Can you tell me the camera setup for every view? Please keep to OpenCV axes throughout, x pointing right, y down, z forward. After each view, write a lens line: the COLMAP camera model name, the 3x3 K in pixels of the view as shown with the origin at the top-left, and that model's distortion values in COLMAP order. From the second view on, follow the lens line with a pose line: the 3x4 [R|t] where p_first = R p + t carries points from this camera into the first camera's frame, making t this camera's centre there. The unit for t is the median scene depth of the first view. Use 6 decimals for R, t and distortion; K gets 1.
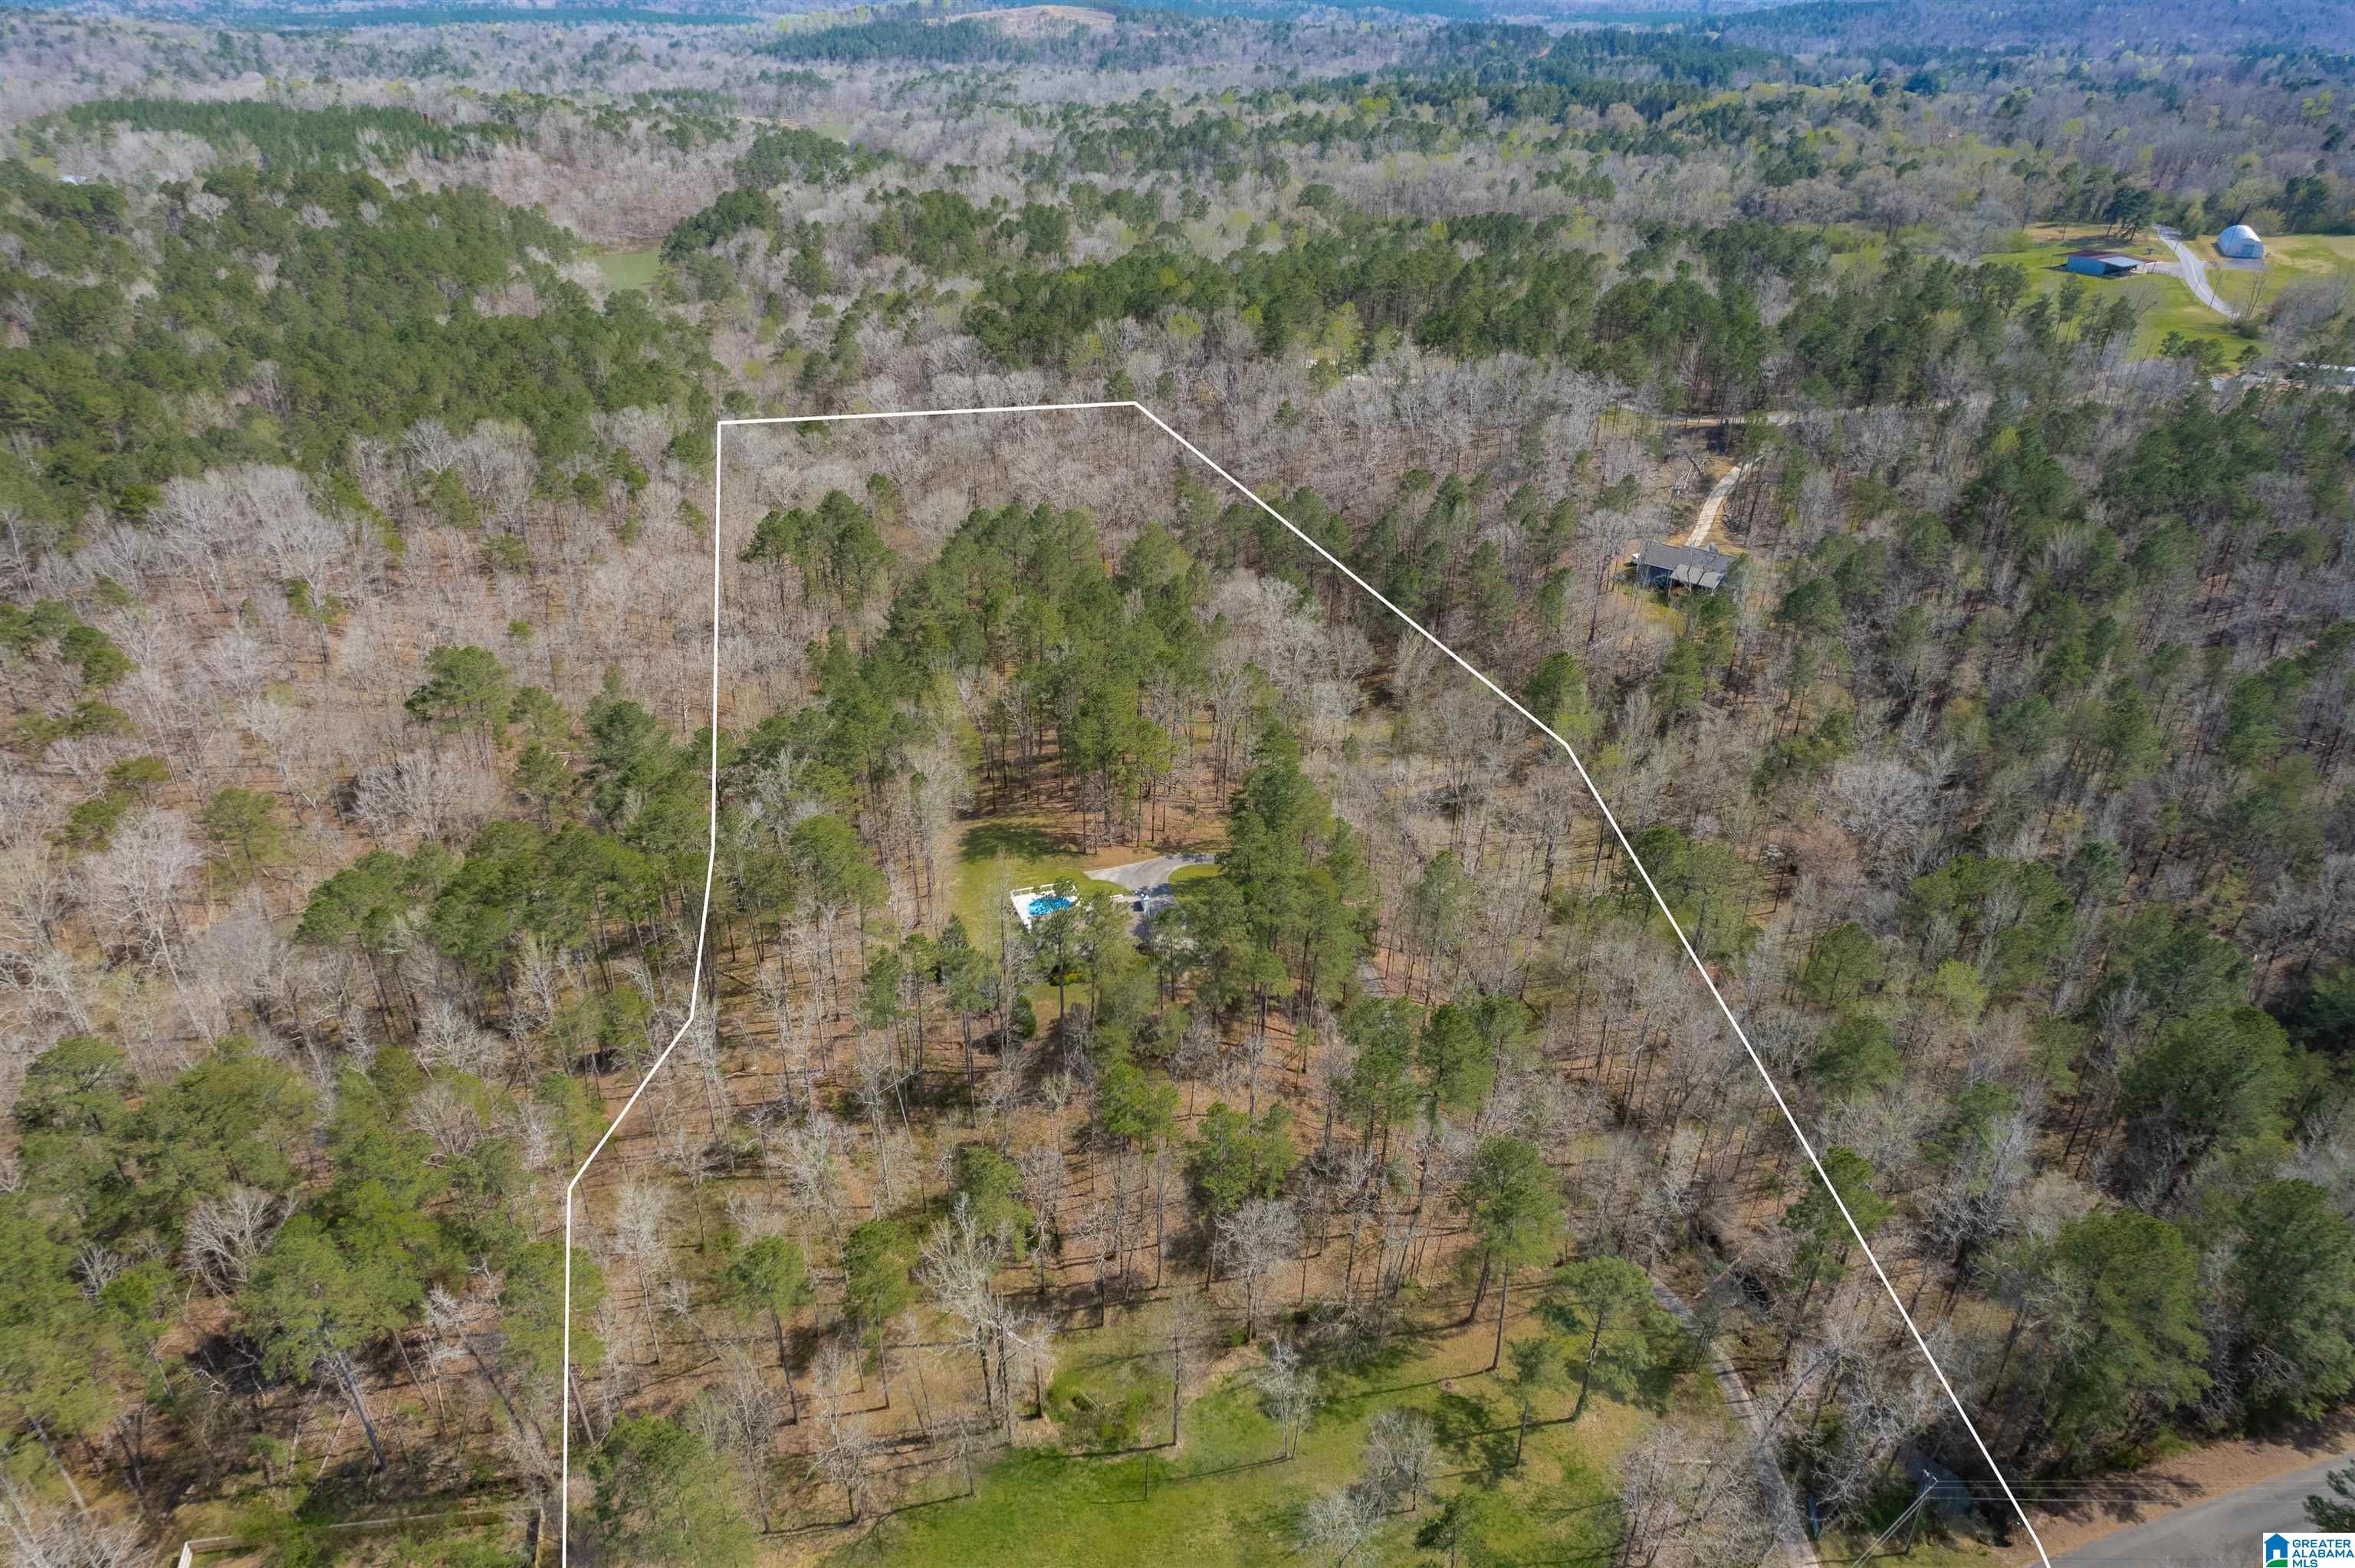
lens RADIAL K [[1498.1, 0, 1158.0], [0, 1498.1, 795.8], [0, 0, 1]] dist [-0.081663, 0.071225]
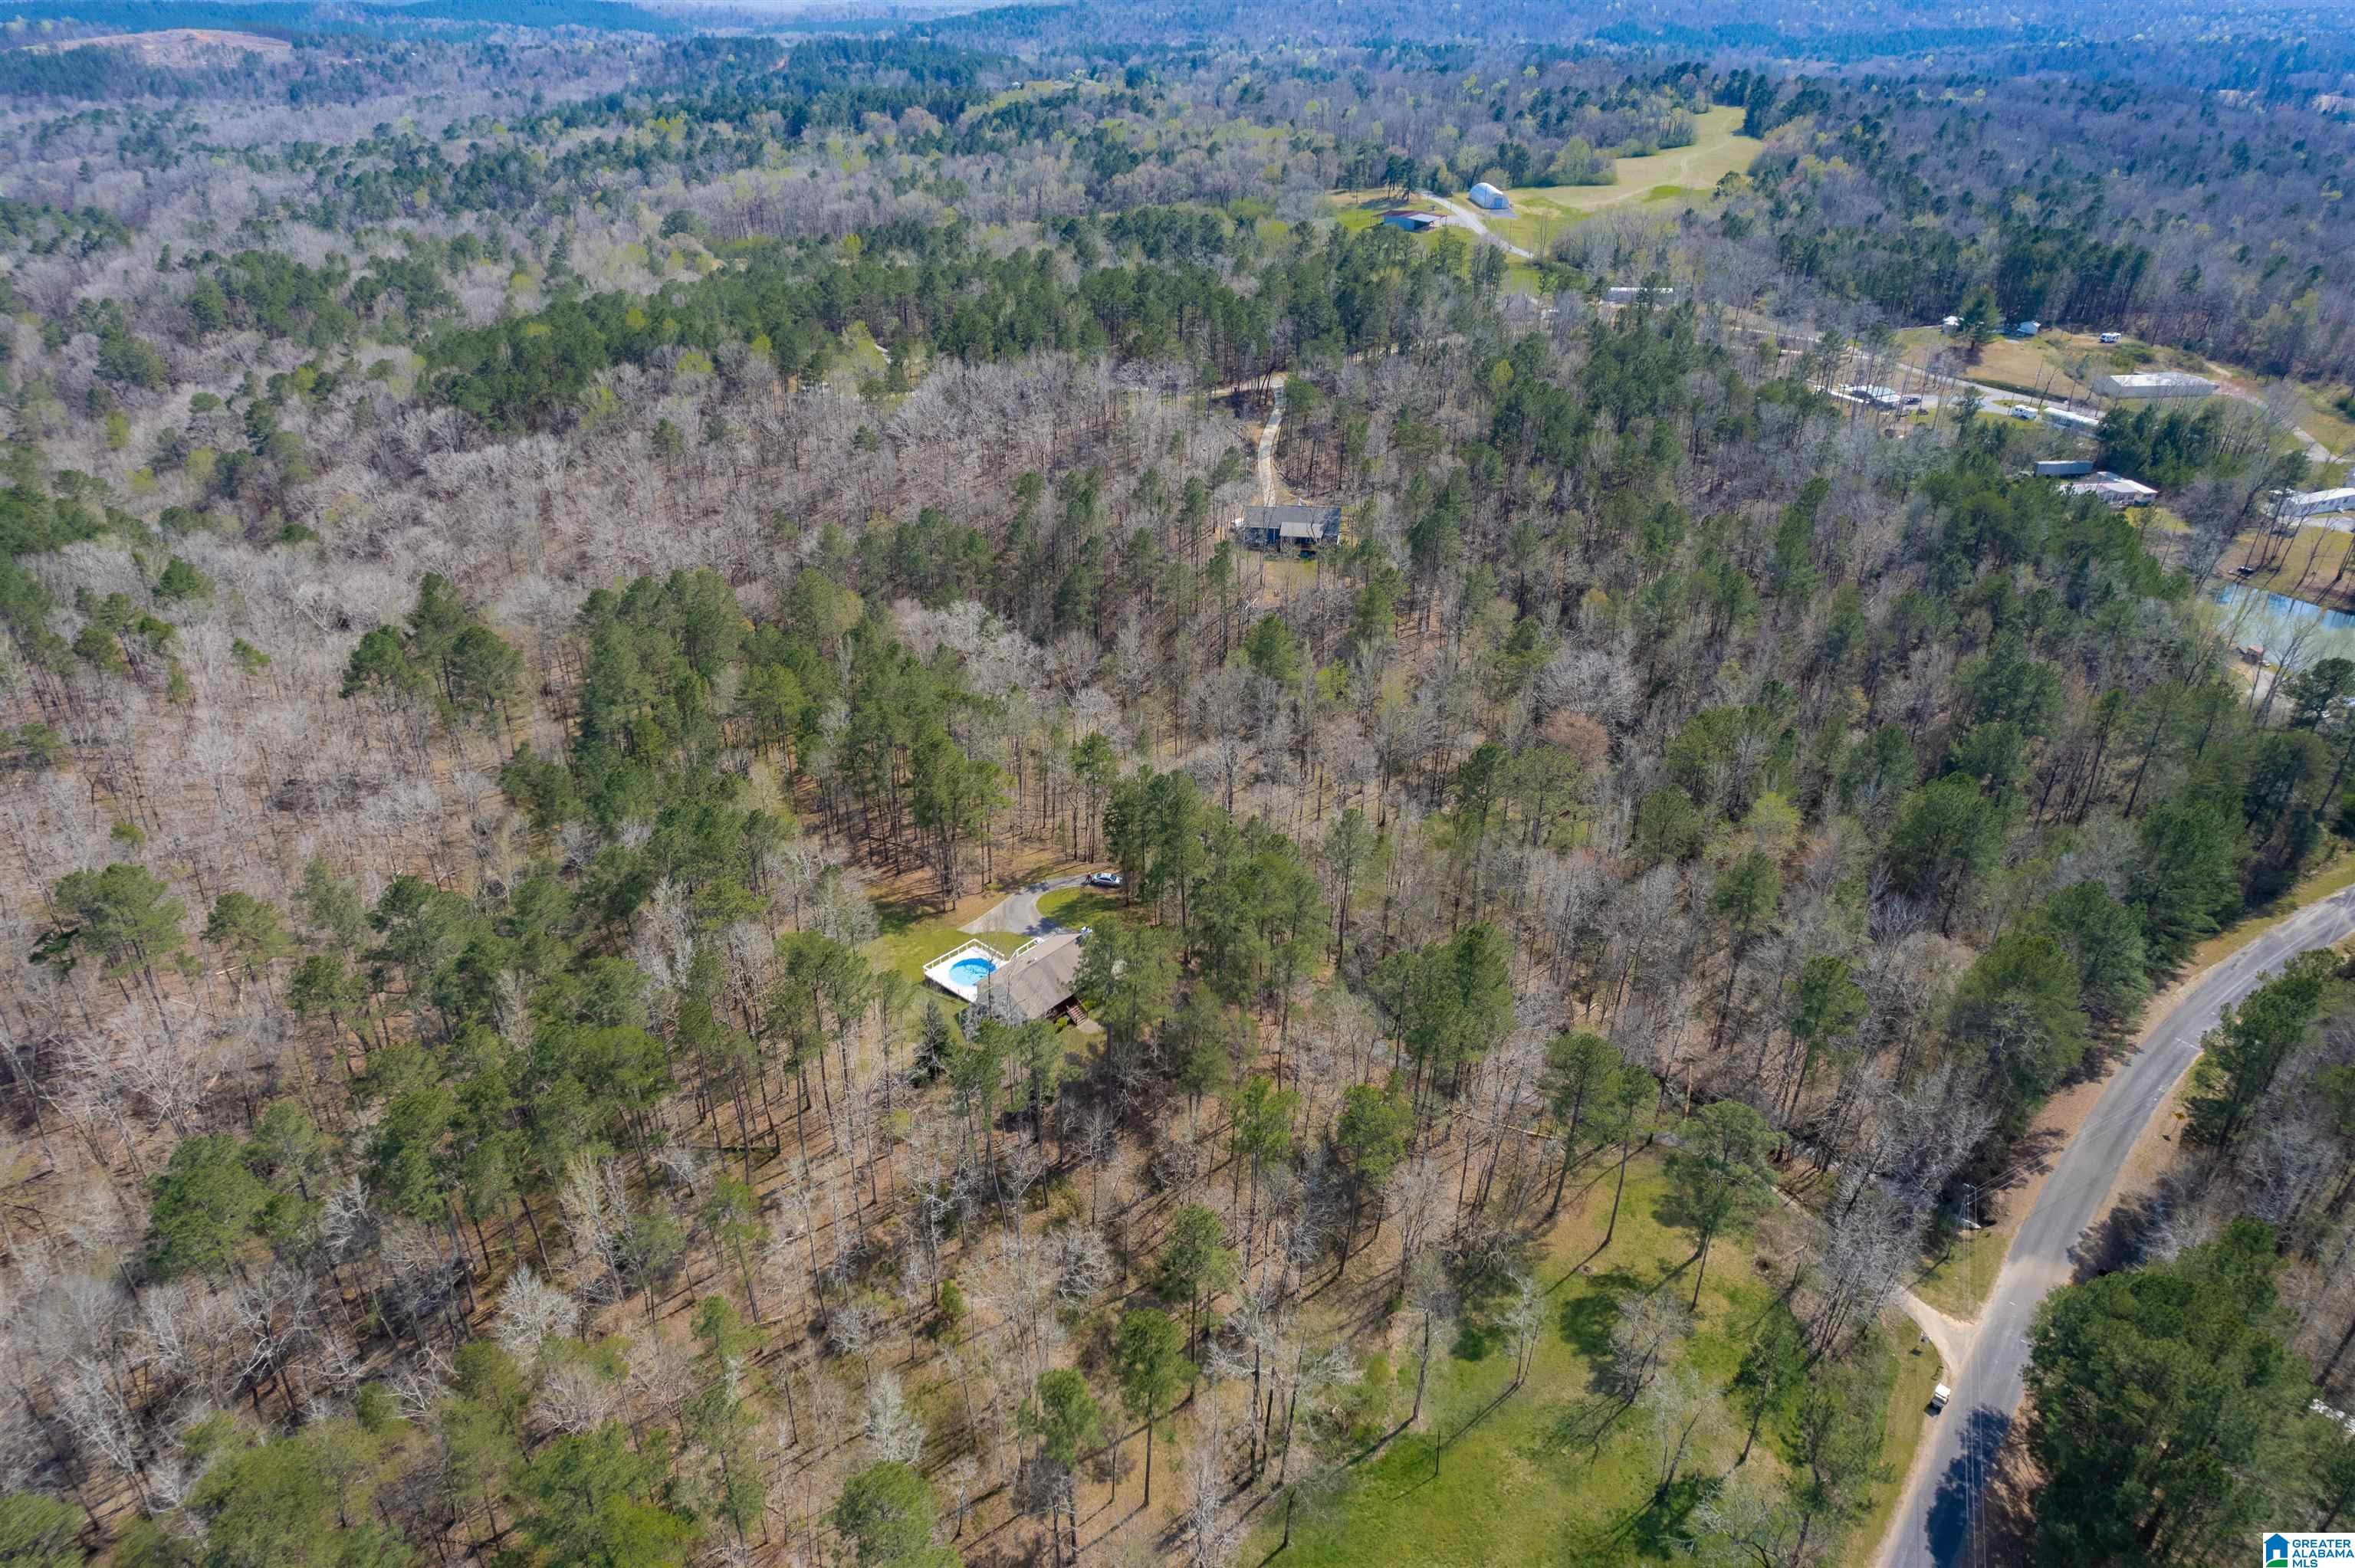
lens RADIAL K [[1498.1, 0, 1158.0], [0, 1498.1, 795.8], [0, 0, 1]] dist [-0.081663, 0.071225]
pose [[0.881720, -0.233000, 0.410221, -0.156186], [0.235503, 0.970821, 0.045227, -0.022872], [-0.408789, 0.056731, 0.910864, 0.038621]]
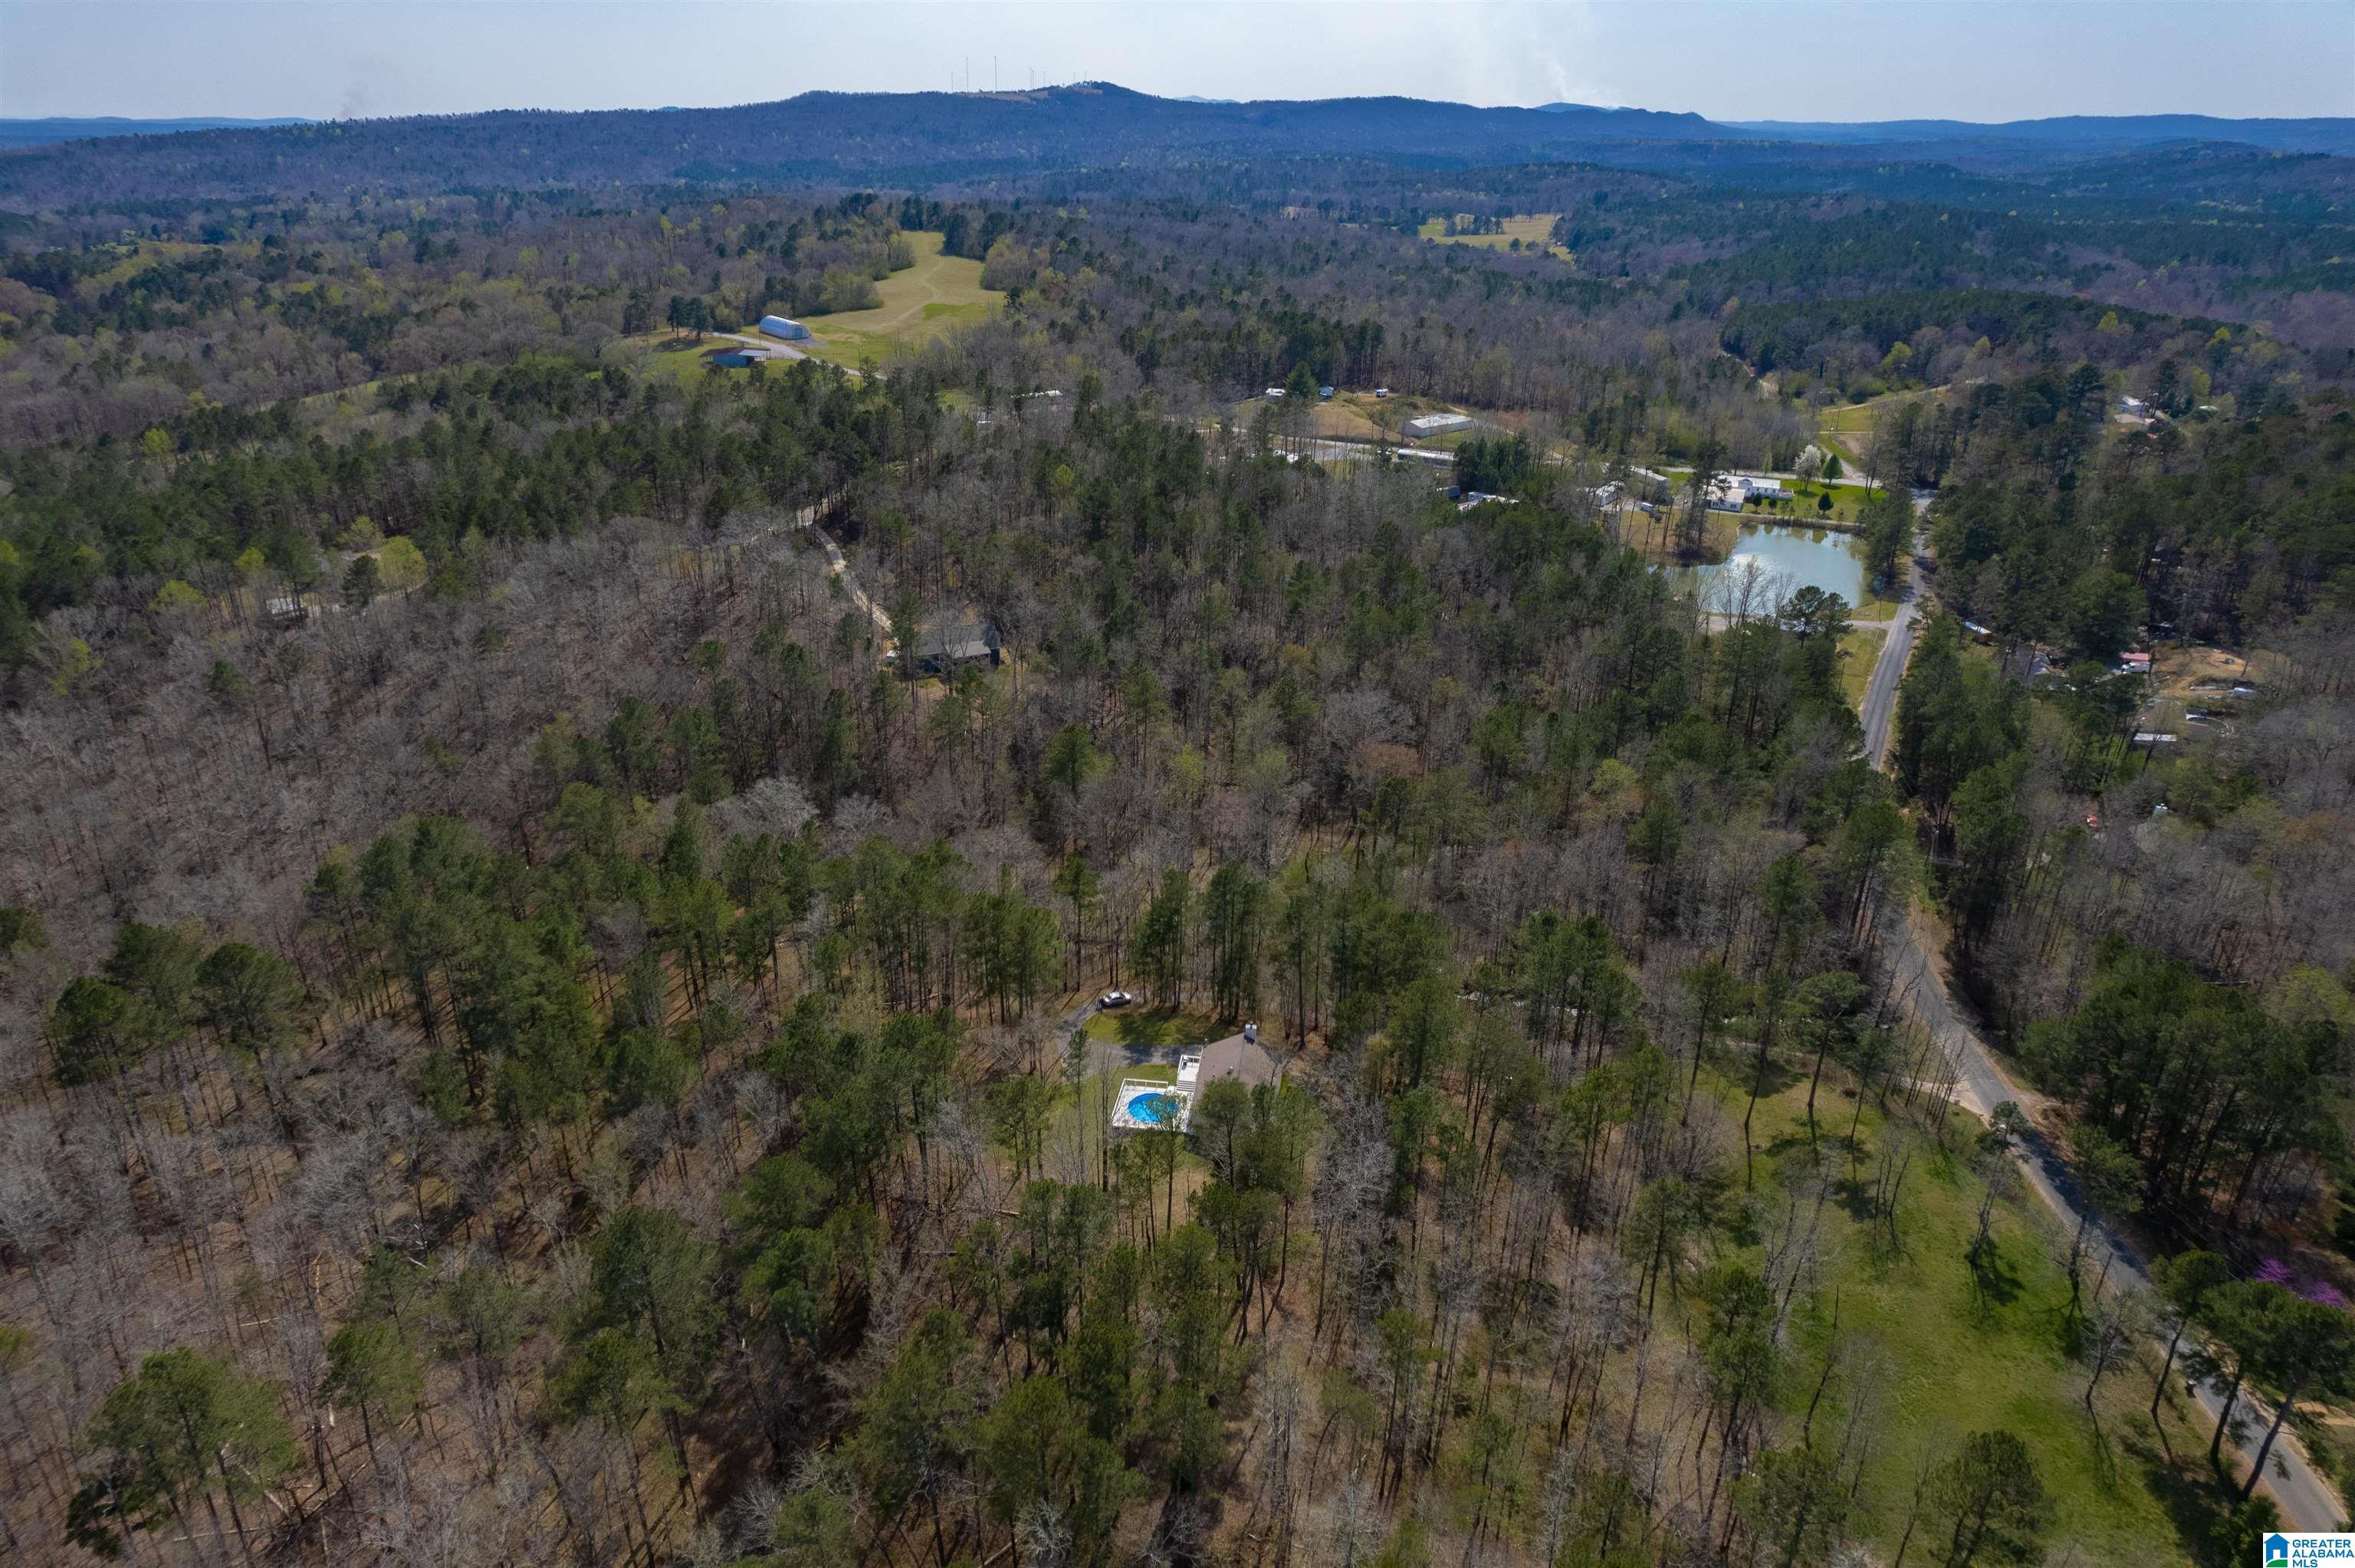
lens RADIAL K [[1498.1, 0, 1158.0], [0, 1498.1, 795.8], [0, 0, 1]] dist [-0.081663, 0.071225]
pose [[0.469589, -0.369787, 0.801713, -0.350355], [0.434046, 0.887440, 0.155094, -0.112980], [-0.768824, 0.275149, 0.577237, 0.193105]]
